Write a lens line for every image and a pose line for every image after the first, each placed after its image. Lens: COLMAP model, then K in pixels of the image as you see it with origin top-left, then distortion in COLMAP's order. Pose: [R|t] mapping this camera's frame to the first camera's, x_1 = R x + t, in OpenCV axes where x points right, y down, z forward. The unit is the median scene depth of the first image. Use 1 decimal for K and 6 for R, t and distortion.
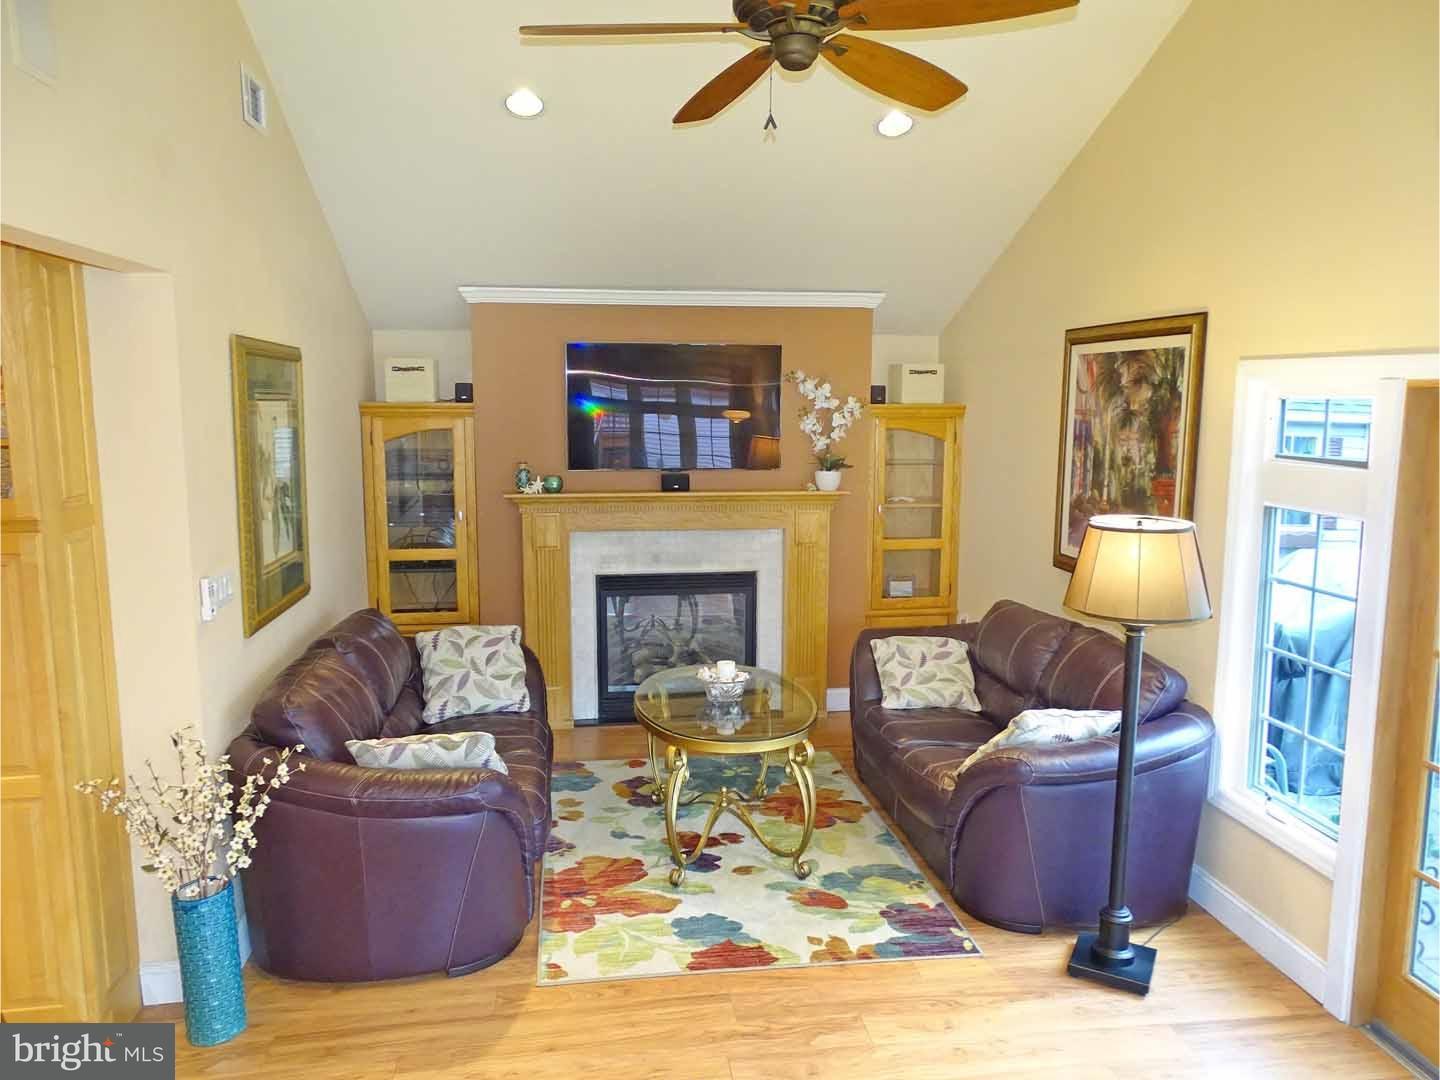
lens RADIAL K [[1029.6, 0, 720.0], [0, 1029.6, 540.0], [0, 0, 1]] dist [-0.013897, -0.005174]
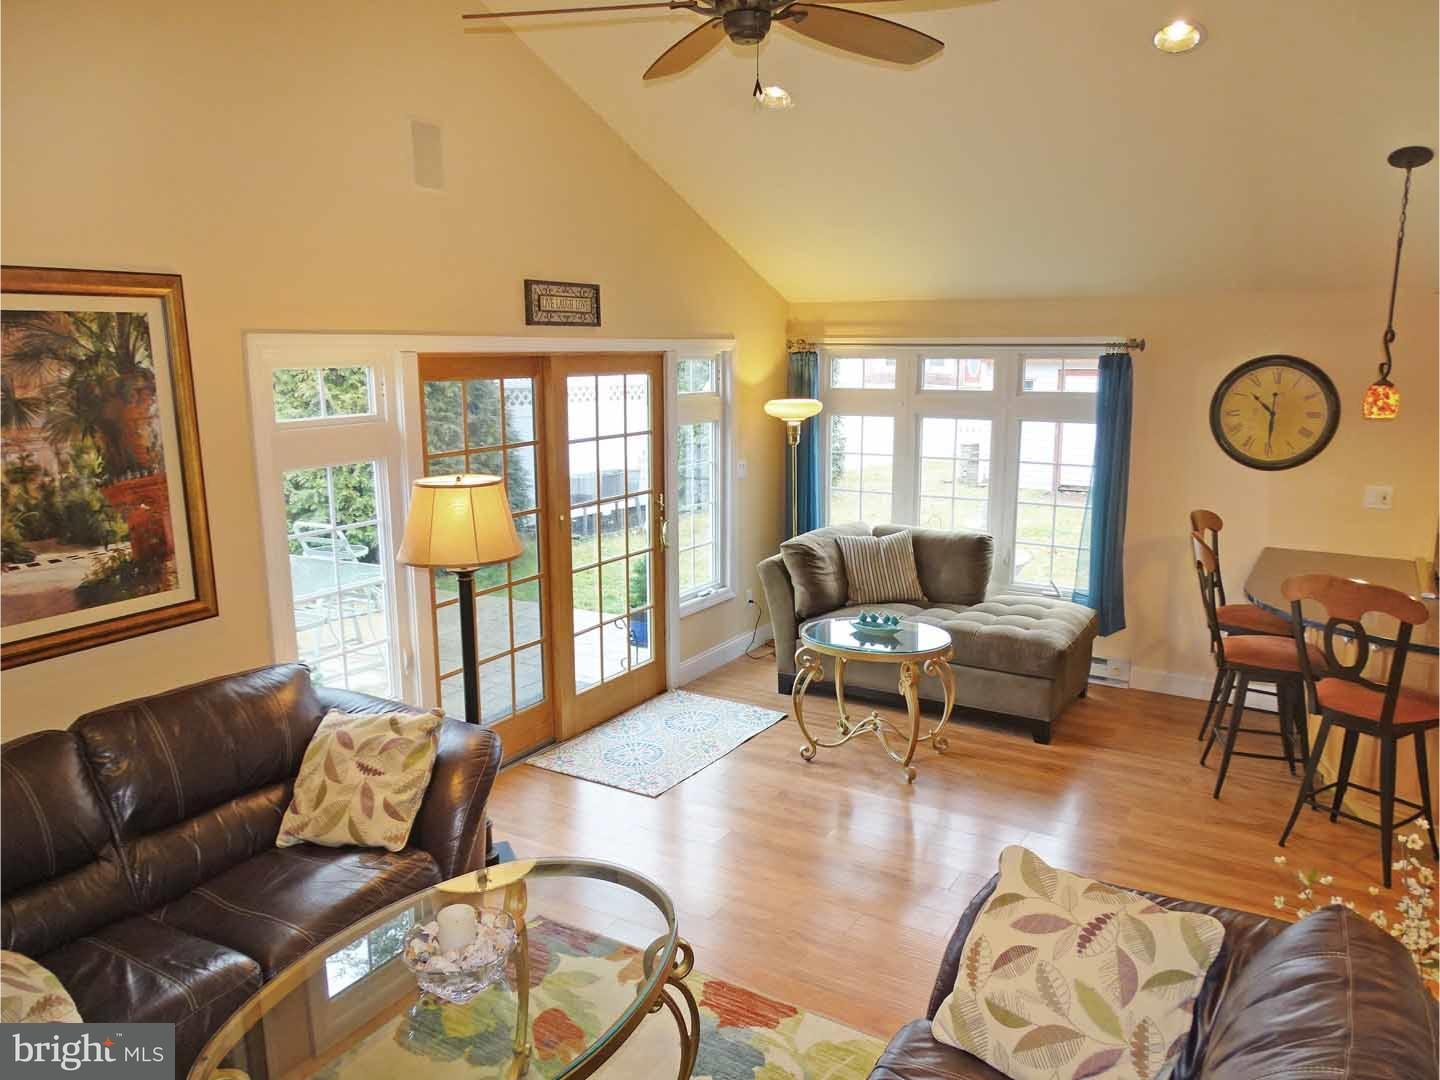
lens RADIAL K [[1029.6, 0, 720.0], [0, 1029.6, 540.0], [0, 0, 1]] dist [-0.013897, -0.005174]
pose [[-0.759760, -0.124068, 0.638257, -0.408228], [0.091529, 0.951443, 0.293901, -0.201090], [-0.643729, 0.281713, -0.711513, 1.255474]]
